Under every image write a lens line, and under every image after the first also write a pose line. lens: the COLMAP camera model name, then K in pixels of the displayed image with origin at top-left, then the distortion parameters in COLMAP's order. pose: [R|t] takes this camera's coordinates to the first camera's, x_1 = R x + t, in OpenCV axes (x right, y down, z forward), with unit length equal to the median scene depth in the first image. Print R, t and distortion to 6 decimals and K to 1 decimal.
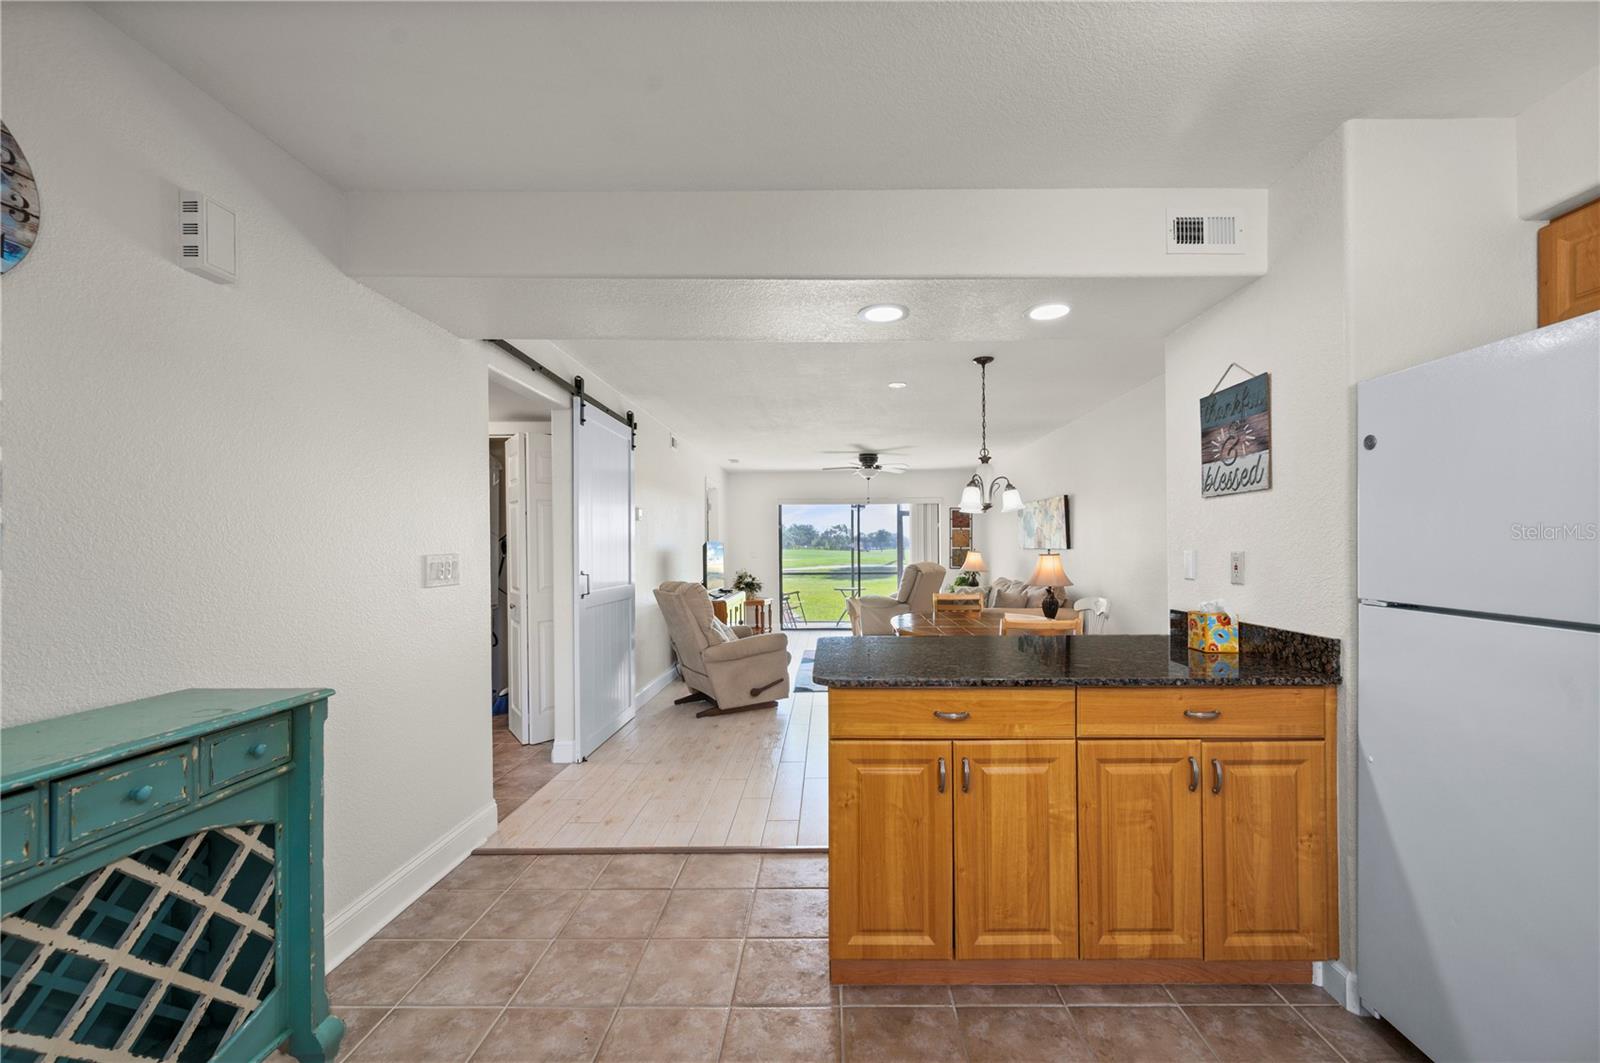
lens RADIAL K [[646.2, 0, 828.6], [0, 646.2, 545.7], [0, 0, 1]] dist [-0.001022, -0.000148]
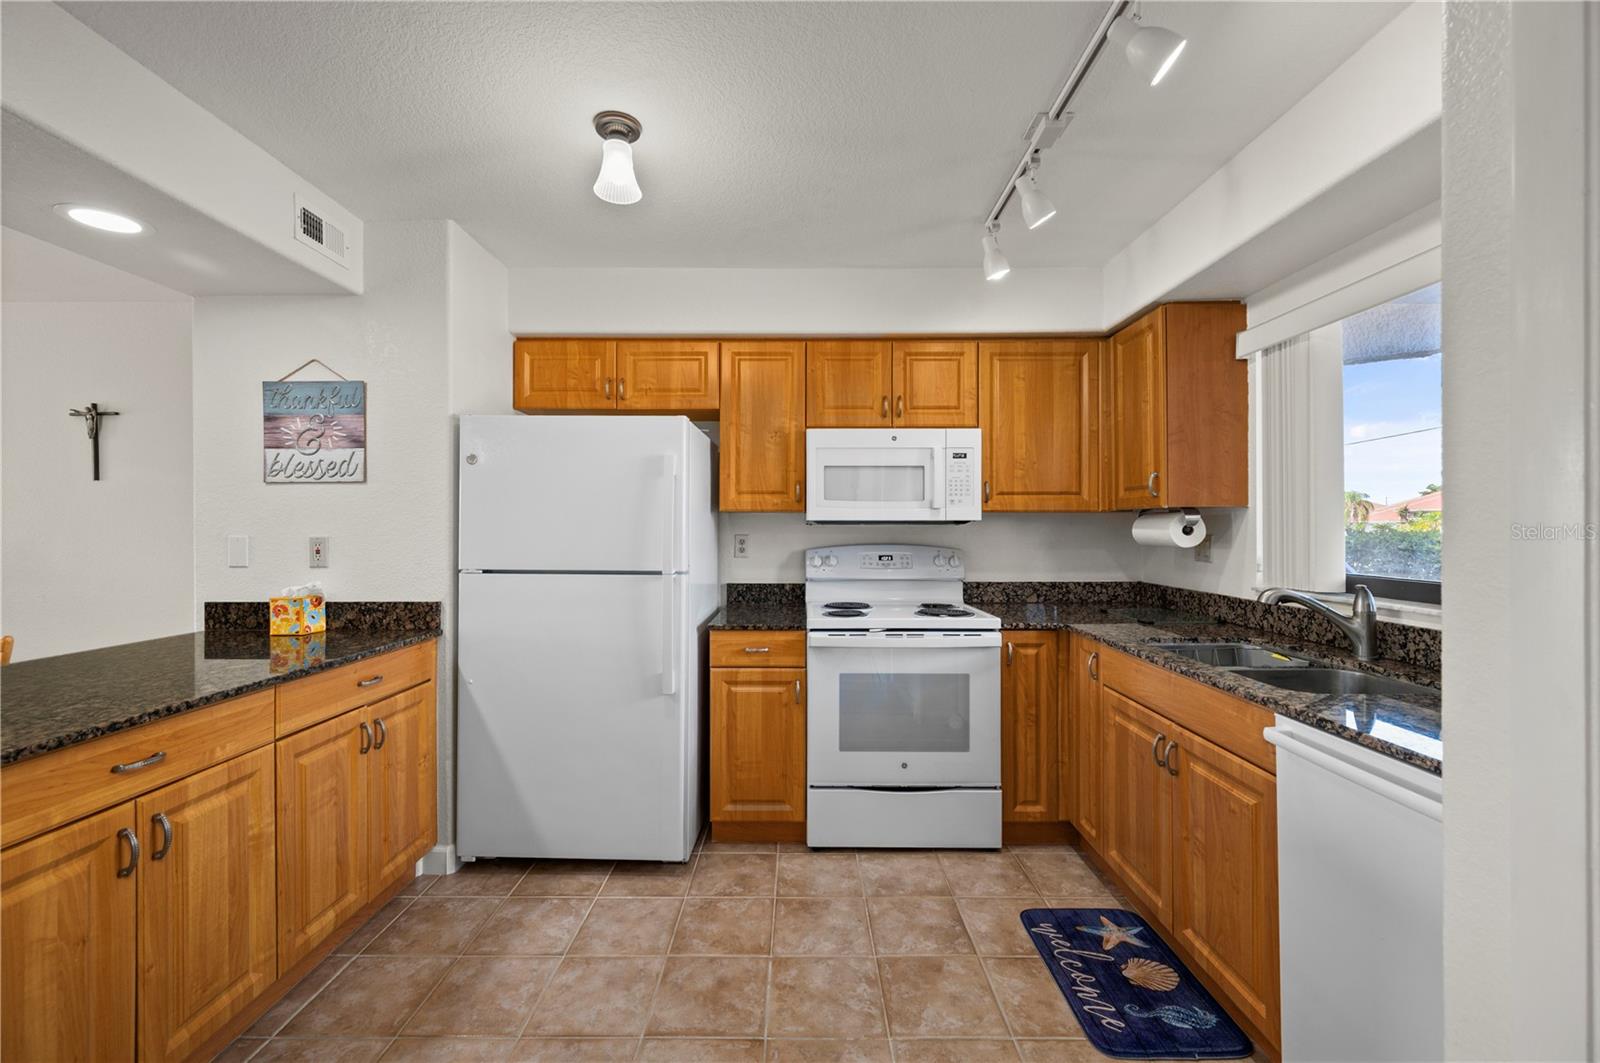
lens RADIAL K [[642.7, 0, 797.9], [0, 642.7, 528.2], [0, 0, 1]] dist [-0.000814, -0.000170]
pose [[0.001021, 0.006861, 0.999976, -0.460016], [-0.000305, 0.999976, -0.006861, 0.001796], [-0.999999, -0.000298, 0.001024, 0.221131]]
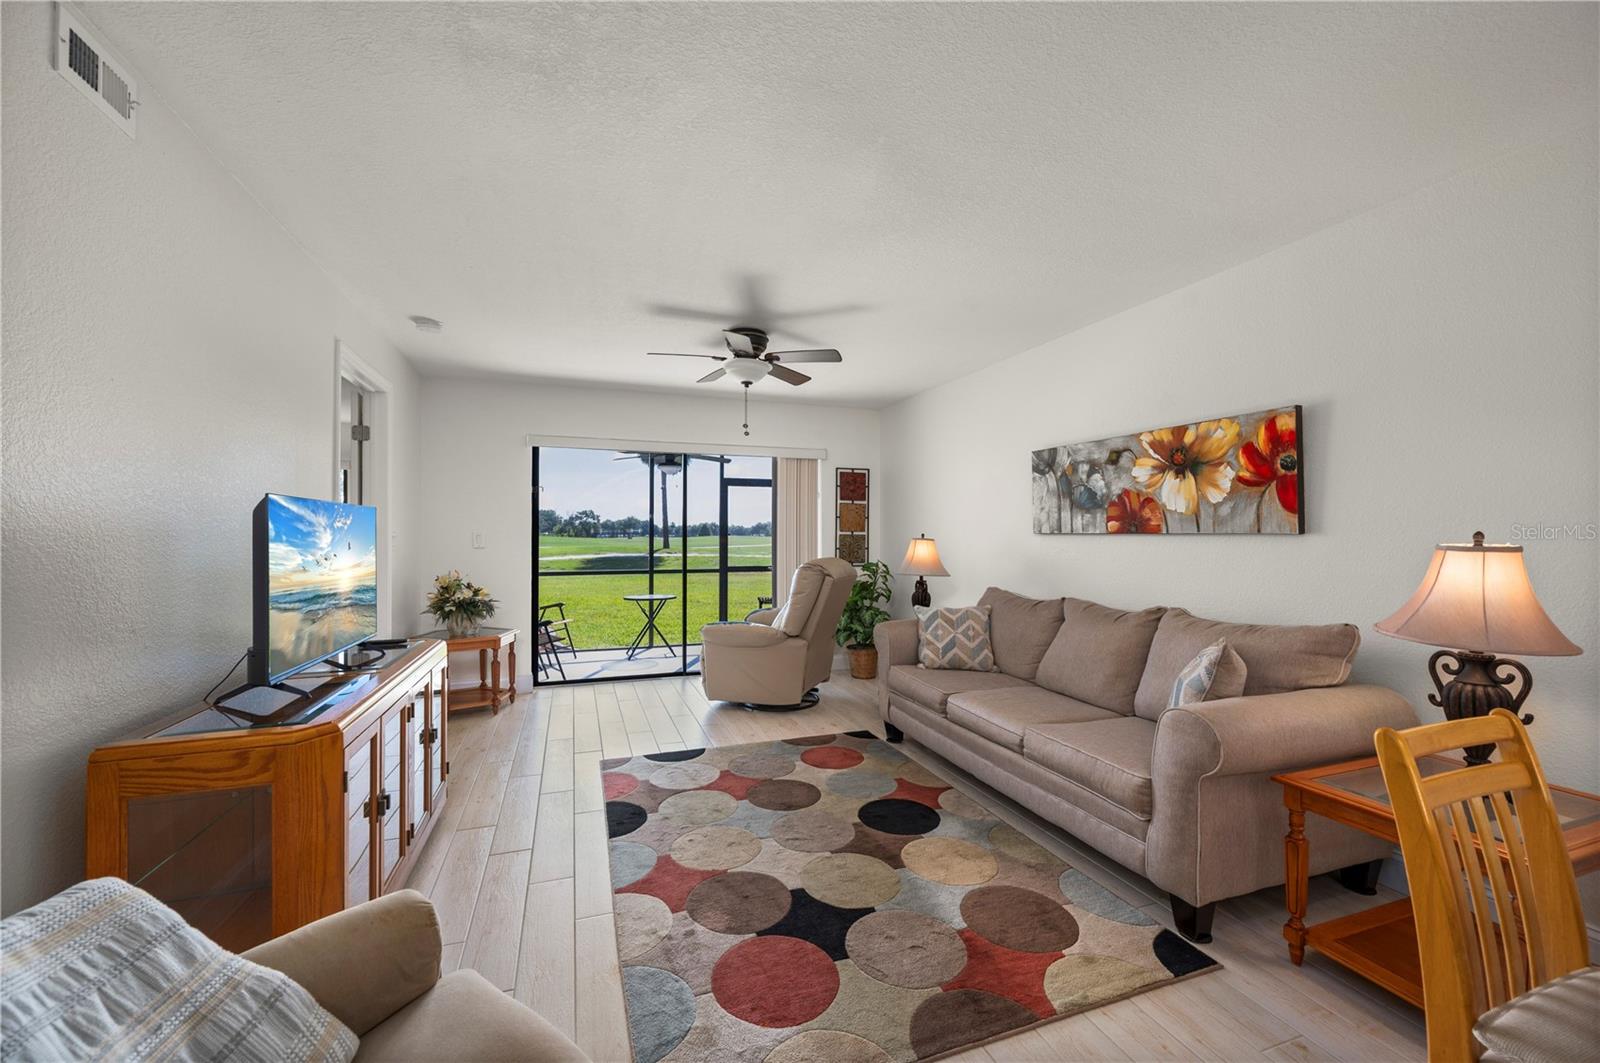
lens RADIAL K [[628.5, 0, 801.7], [0, 628.5, 532.5], [0, 0, 1]] dist [0.000739, -0.000053]
pose [[0.938744, 0.011162, 0.344435, -0.220661], [-0.010350, 0.999938, -0.004197, 0.026501], [-0.344461, 0.000375, 0.938801, 2.094217]]
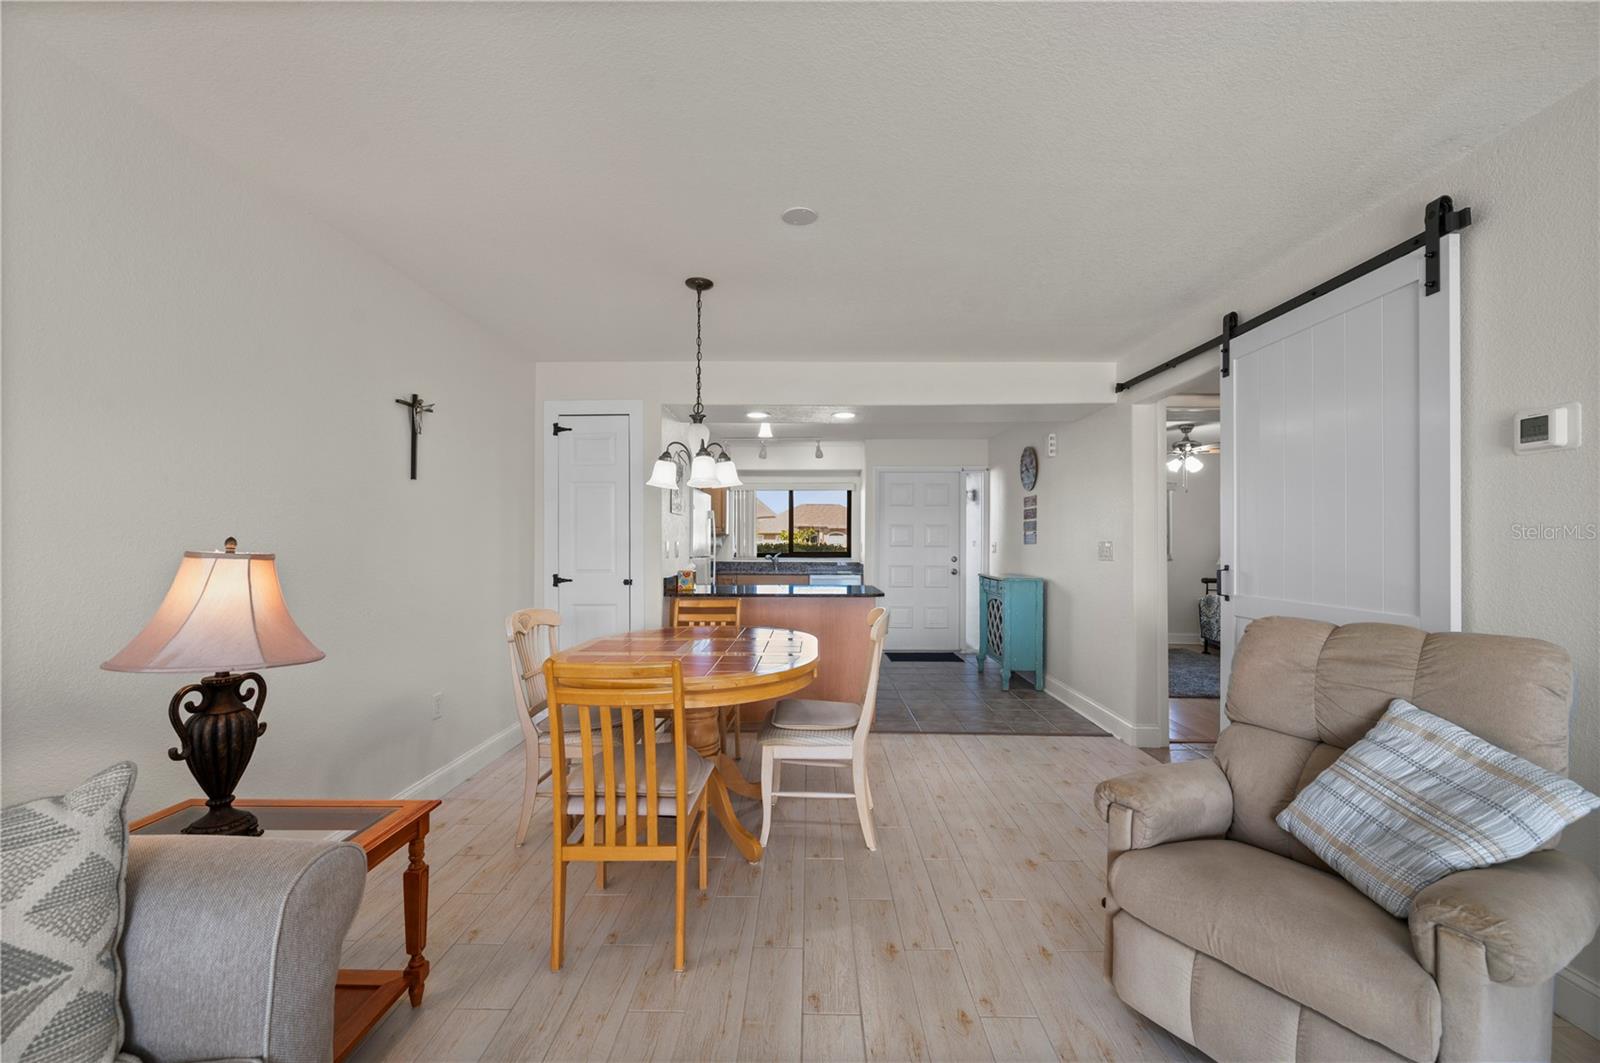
lens RADIAL K [[632.2, 0, 801.4], [0, 632.2, 536.7], [0, 0, 1]] dist [-0.000166, -0.000053]
pose [[-0.999916, 0.005397, 0.011800, 0.218460], [0.005232, 0.999888, -0.014017, 0.025385], [-0.011874, -0.013954, -0.999832, 3.260183]]
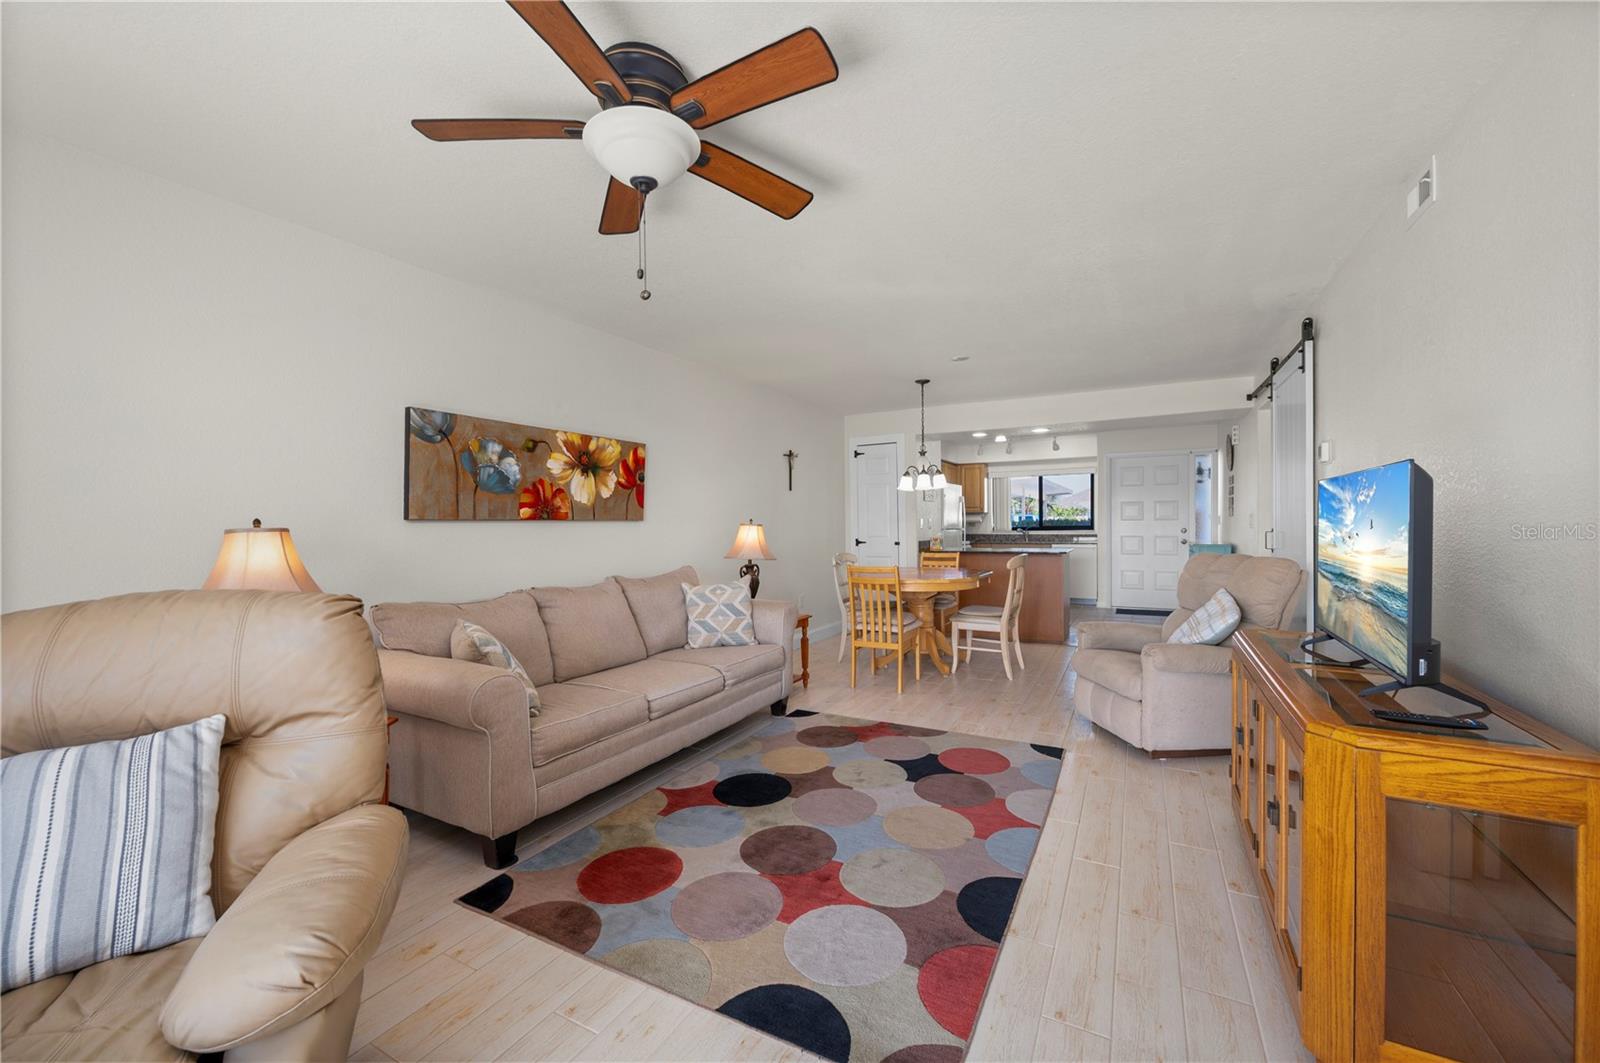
lens RADIAL K [[628.5, 0, 801.7], [0, 628.5, 532.5], [0, 0, 1]] dist [0.000739, -0.000053]
pose [[-0.882285, 0.010195, 0.470604, -0.313000], [0.016021, 0.999837, 0.008375, 0.044168], [-0.470442, 0.014929, -0.882305, 4.402067]]
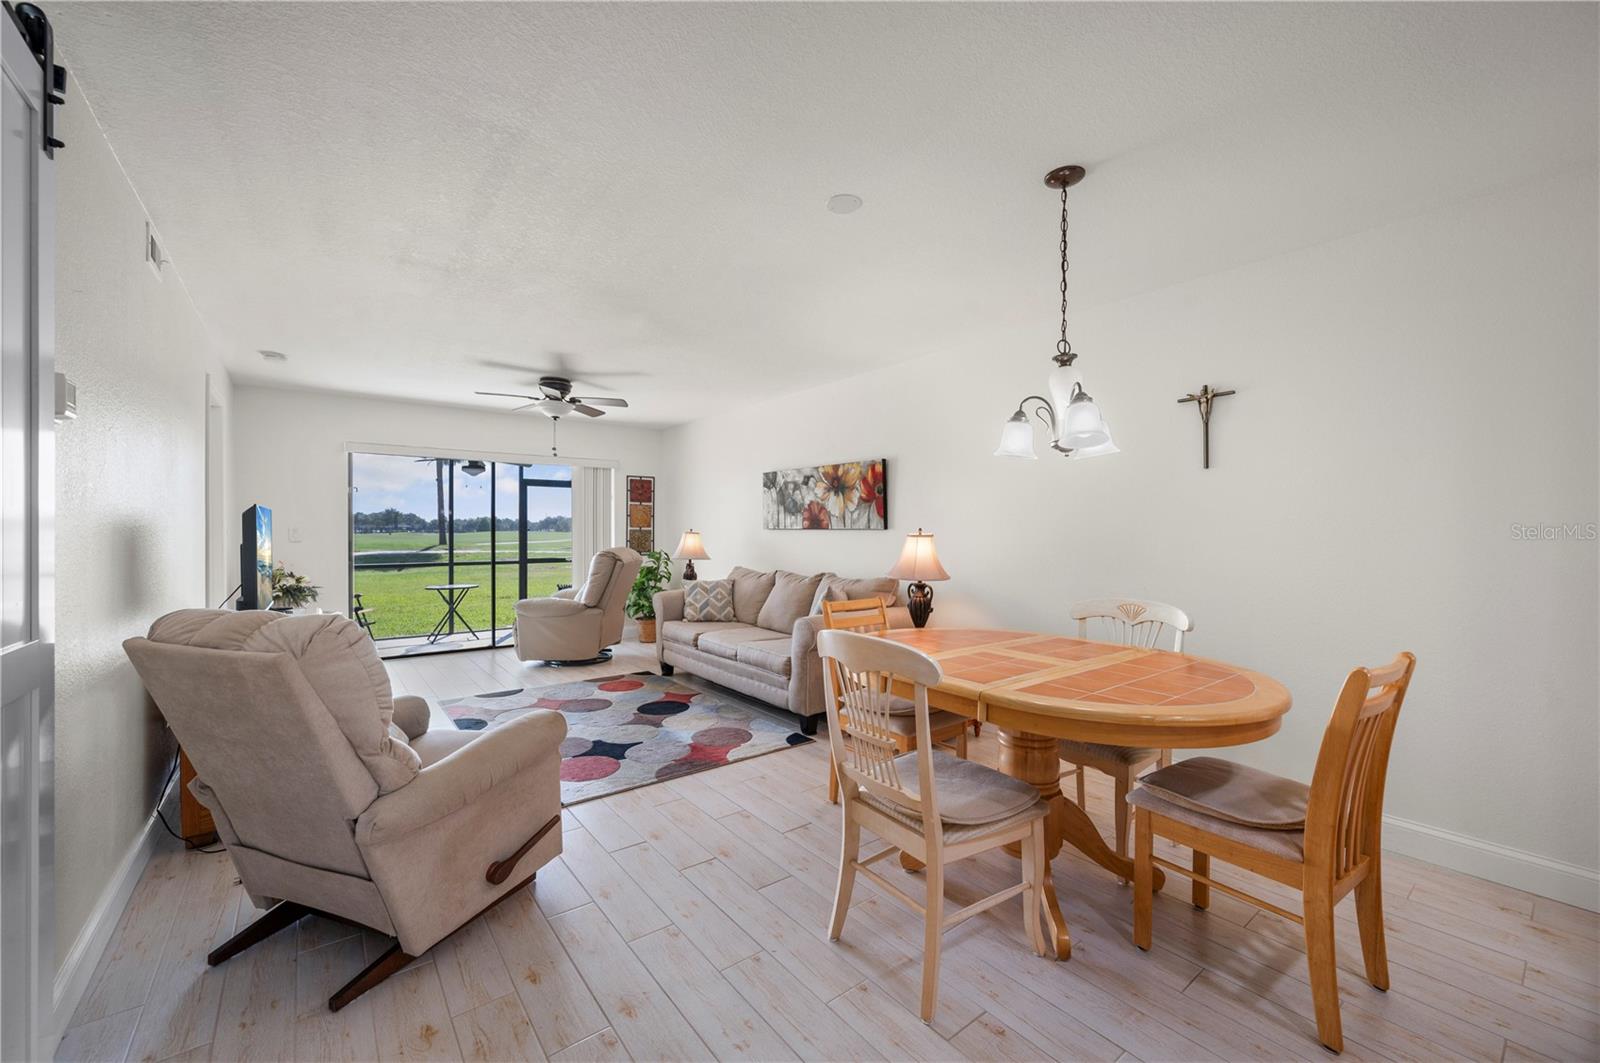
lens RADIAL K [[628.5, 0, 801.7], [0, 628.5, 532.5], [0, 0, 1]] dist [0.000739, -0.000053]
pose [[0.785413, 0.006579, 0.618937, -0.497790], [-0.009065, 0.999959, 0.000875, 0.026787], [-0.618906, -0.006298, 0.785440, 1.357086]]
